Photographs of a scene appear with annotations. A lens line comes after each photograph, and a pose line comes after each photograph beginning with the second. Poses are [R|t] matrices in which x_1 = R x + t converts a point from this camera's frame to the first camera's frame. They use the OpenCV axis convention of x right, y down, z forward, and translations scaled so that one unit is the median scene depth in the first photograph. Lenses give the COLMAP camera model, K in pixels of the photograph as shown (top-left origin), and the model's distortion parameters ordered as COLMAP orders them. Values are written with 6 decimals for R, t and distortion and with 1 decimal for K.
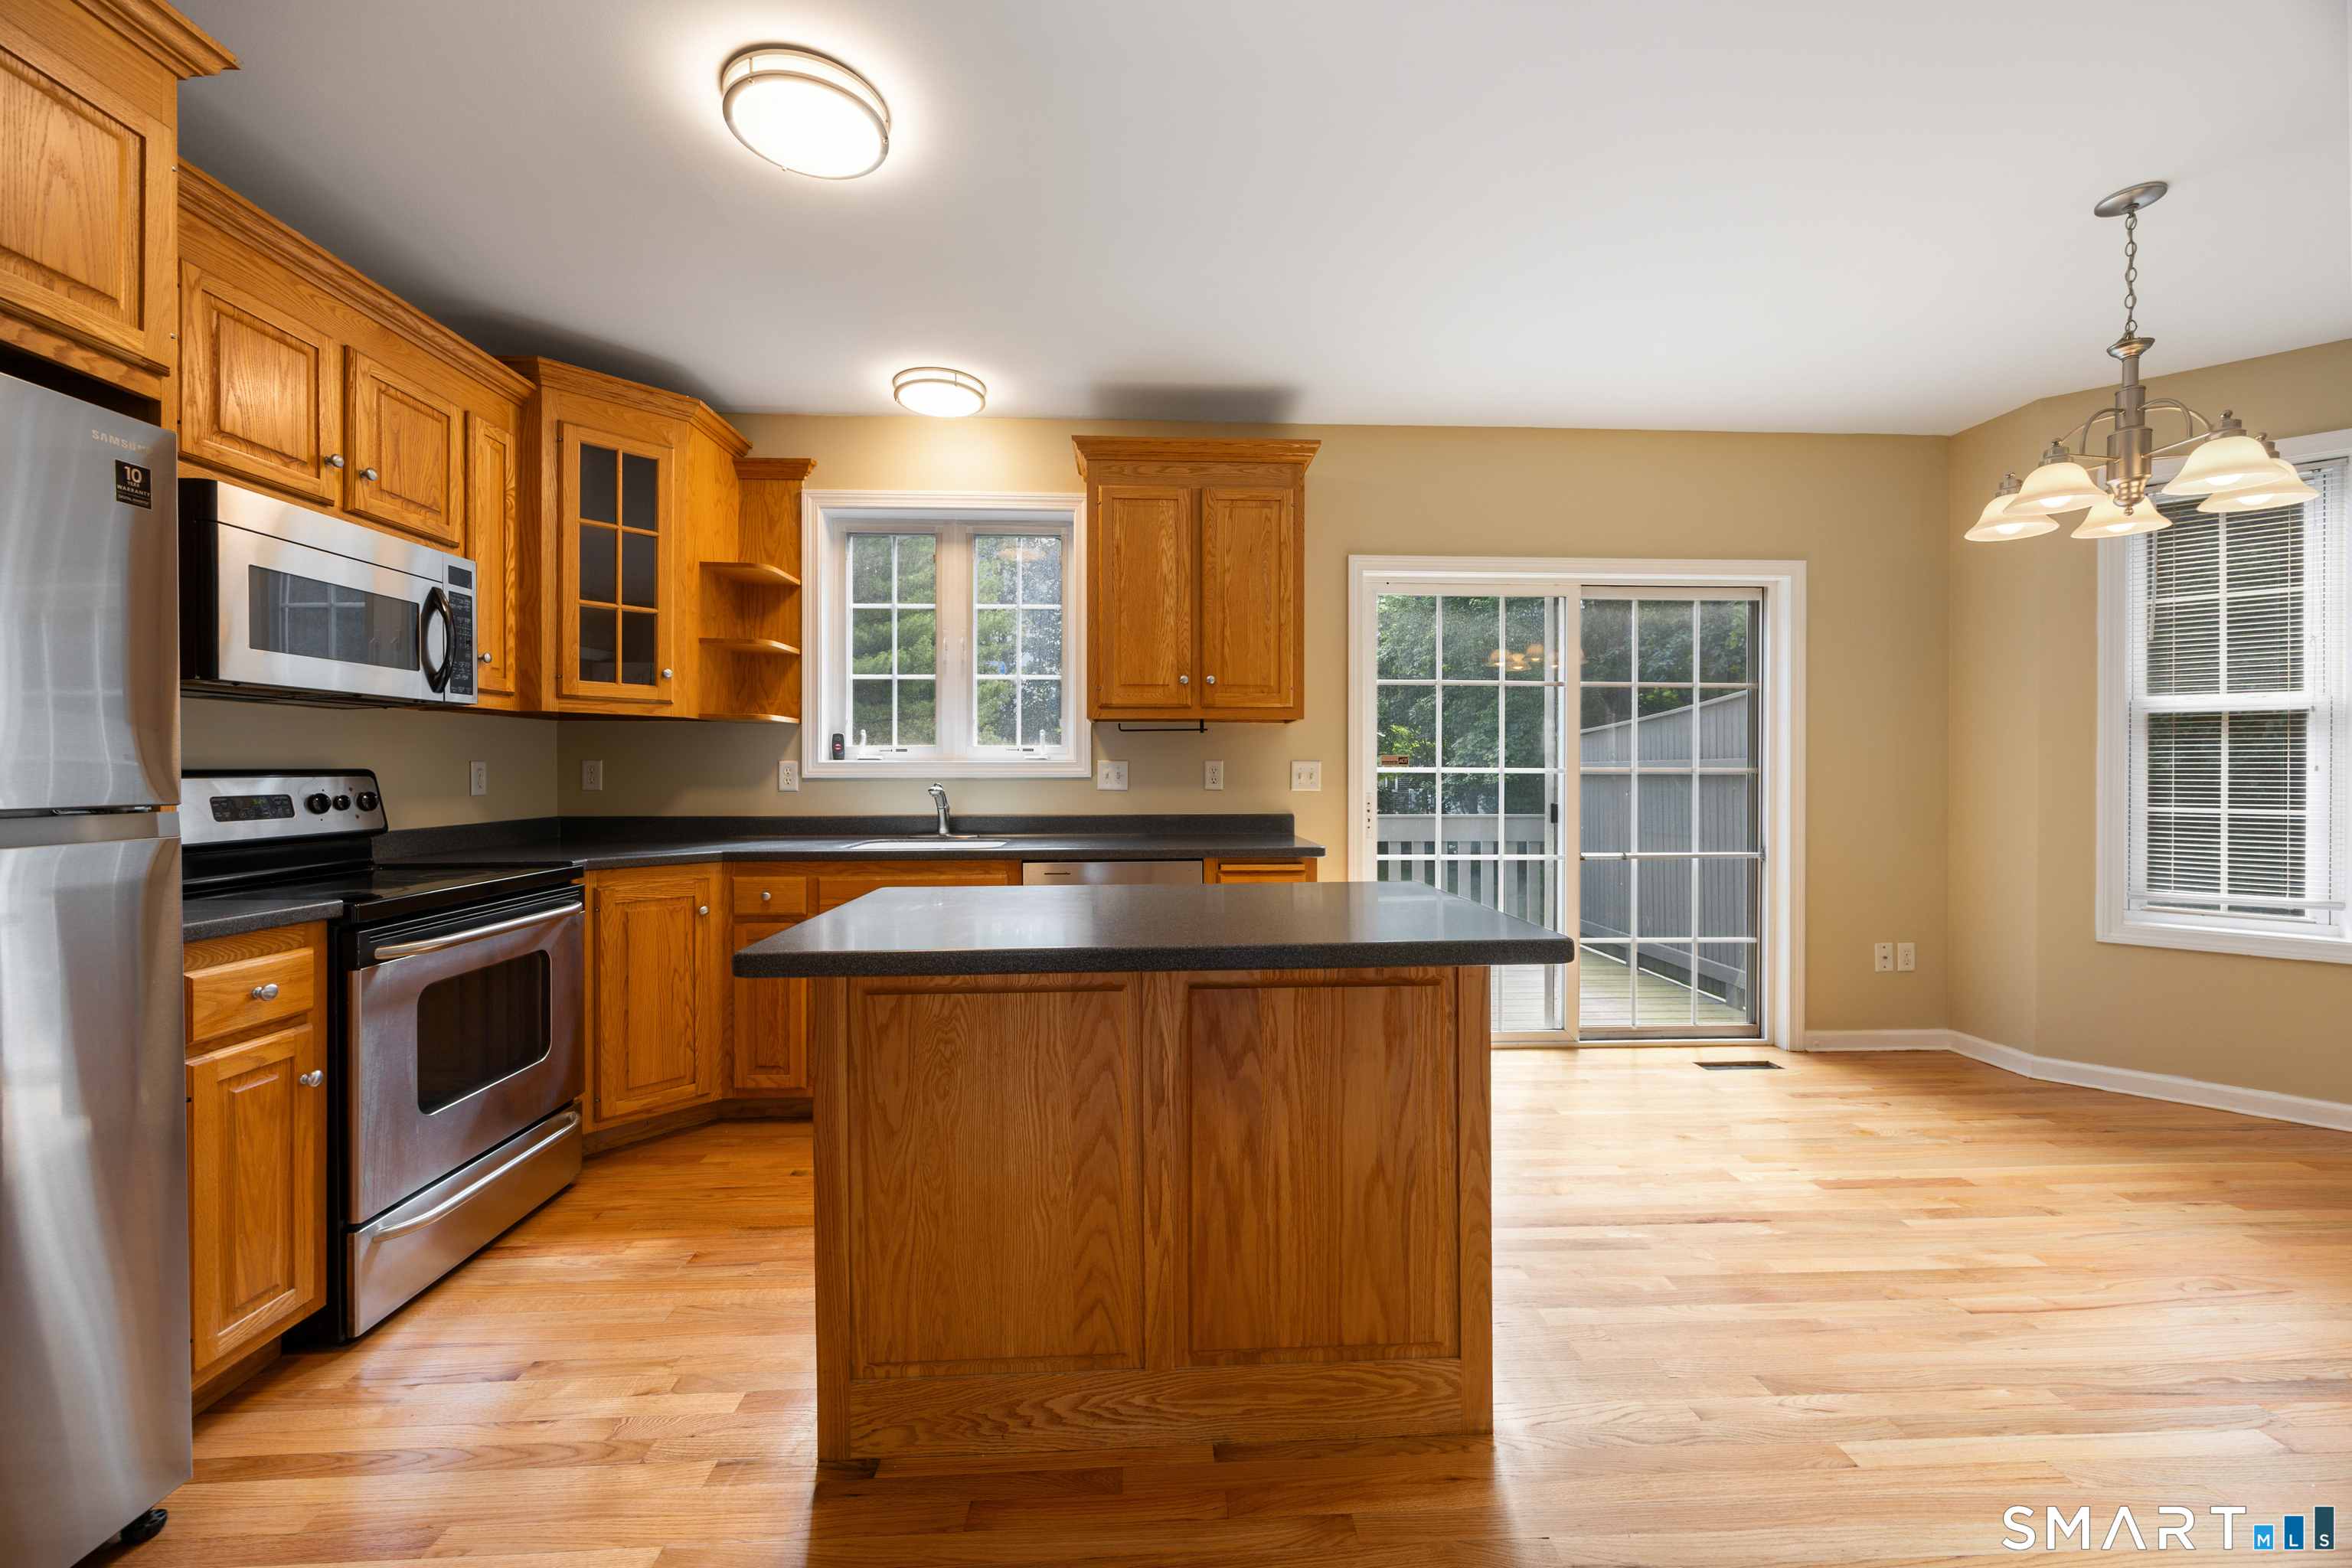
lens RADIAL K [[911.1, 0, 1177.1], [0, 911.1, 775.7], [0, 0, 1]] dist [0.002389, 0.000500]
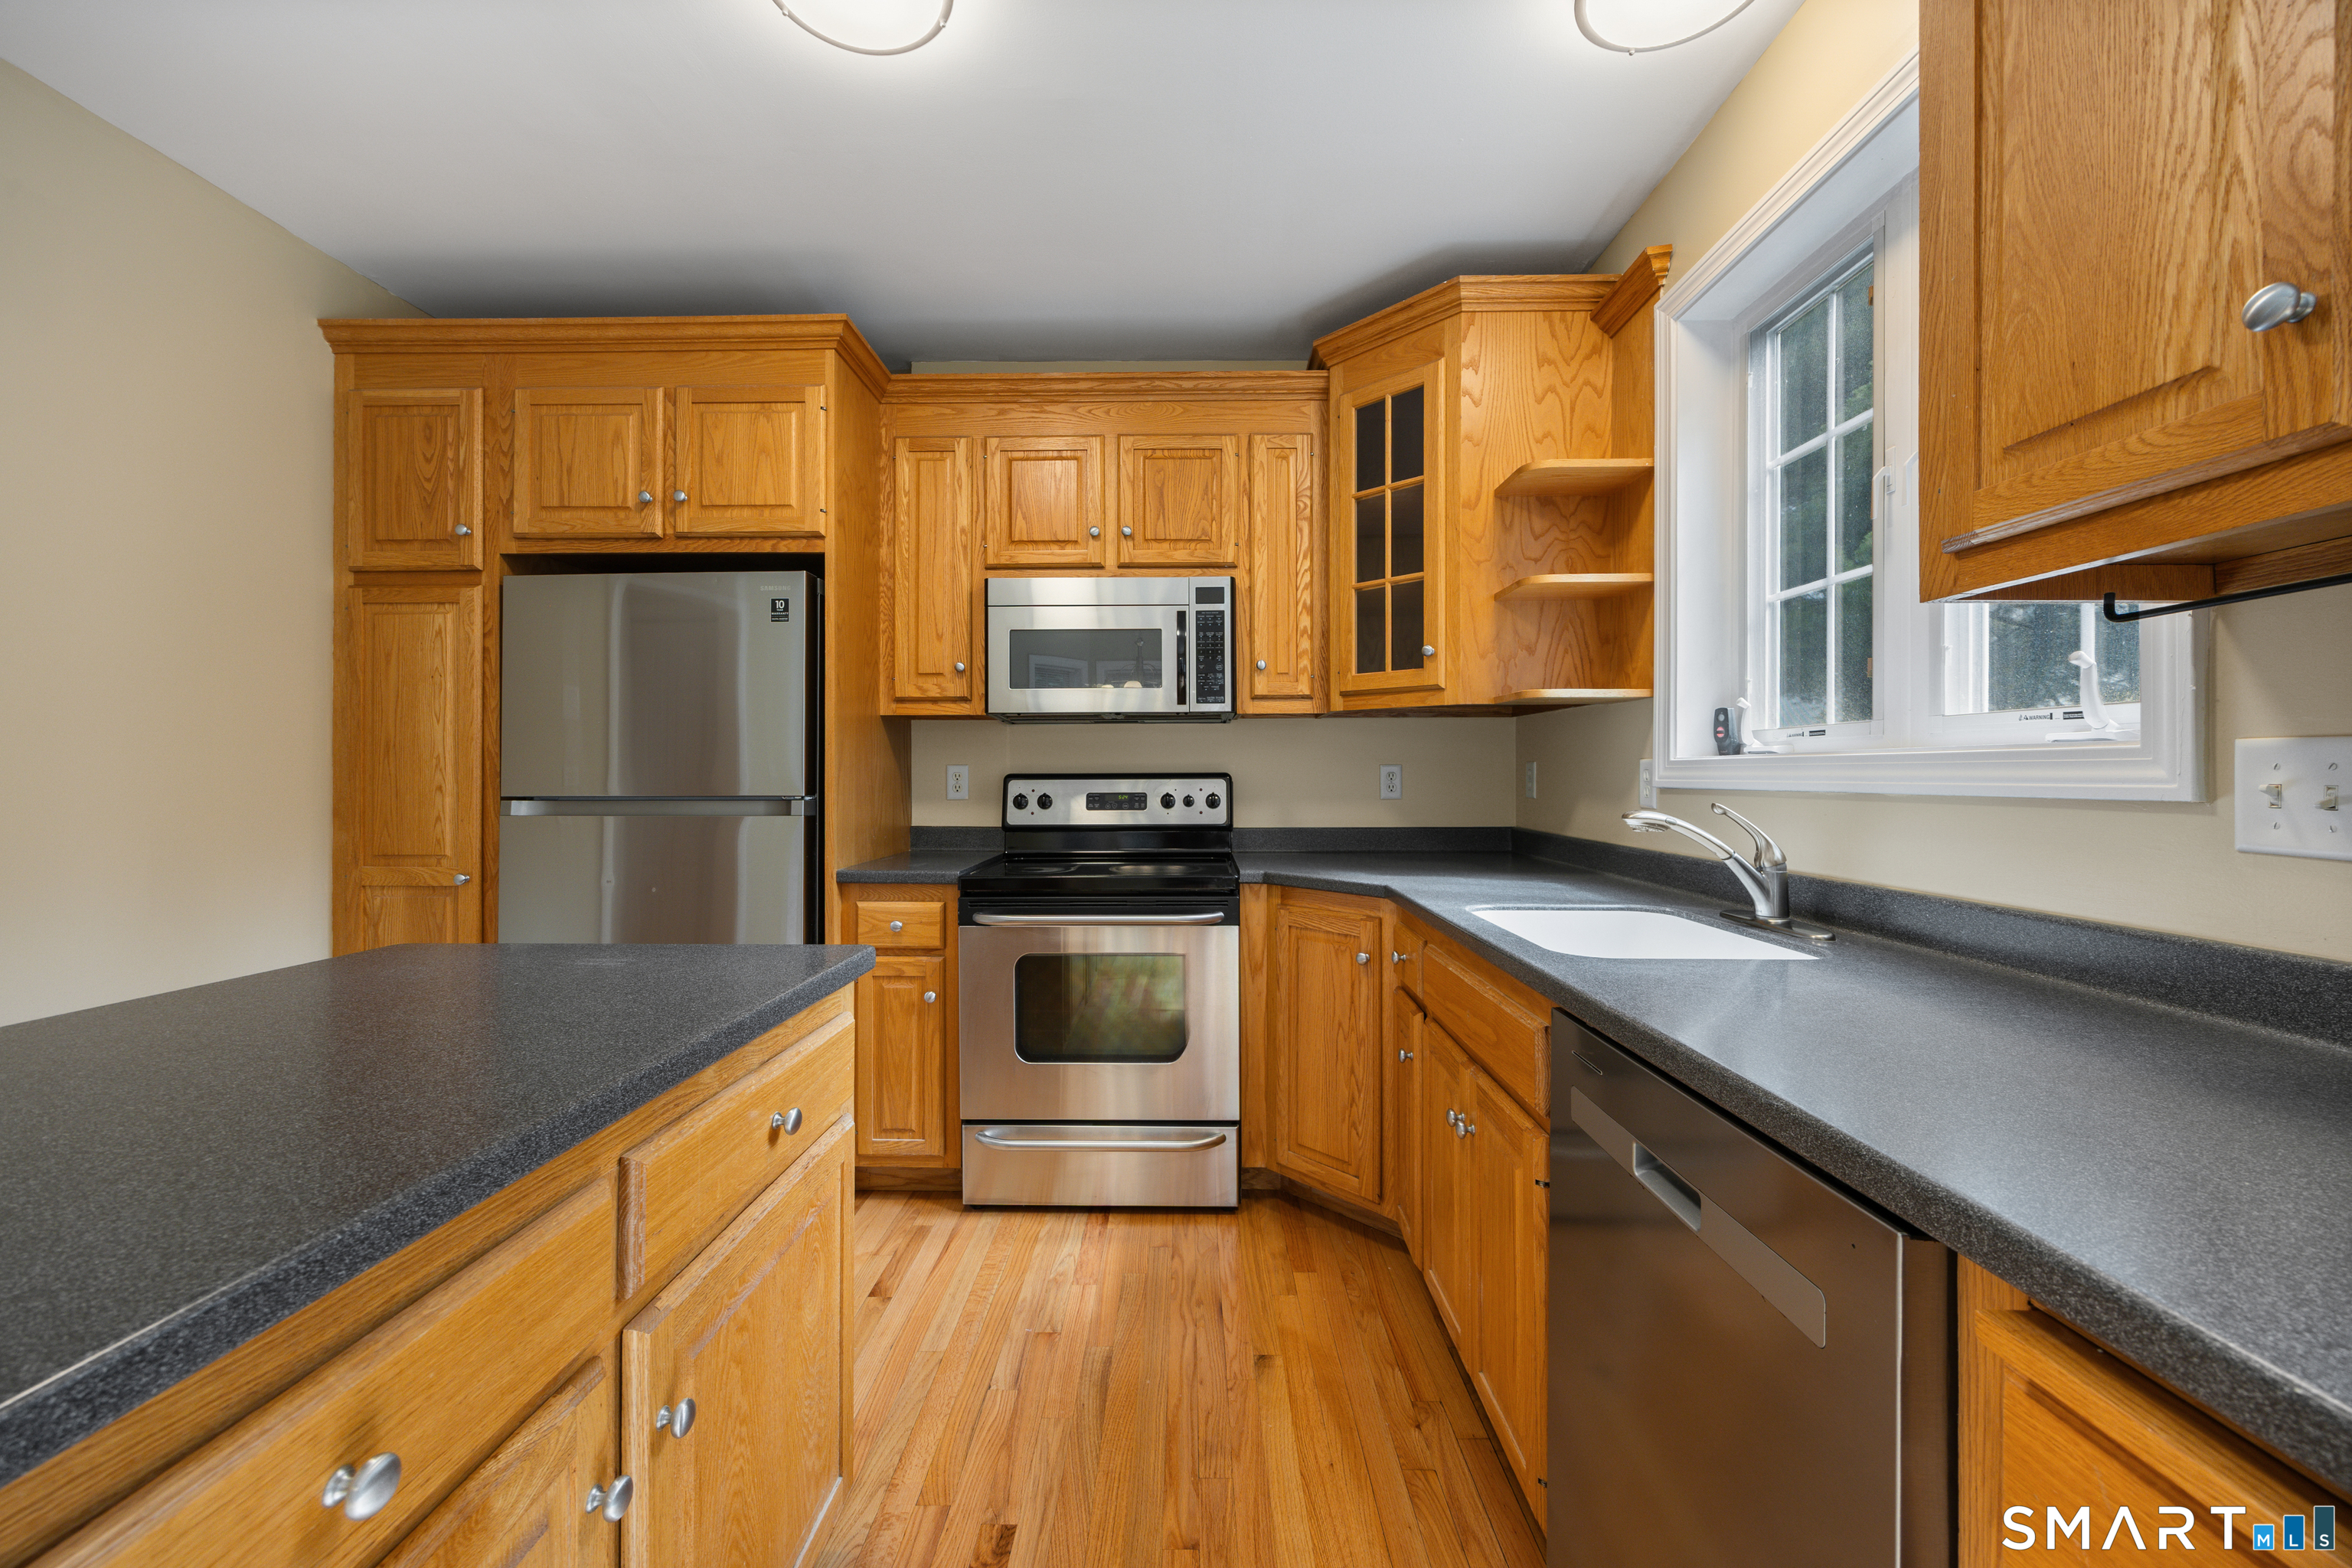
lens RADIAL K [[911.1, 0, 1177.5], [0, 911.1, 771.1], [0, 0, 1]] dist [0.002389, 0.000500]
pose [[-0.065181, 0.001142, -0.997873, 0.297477], [-0.005630, 0.999983, 0.001513, -0.011292], [0.997858, 0.005716, -0.065174, 1.047612]]
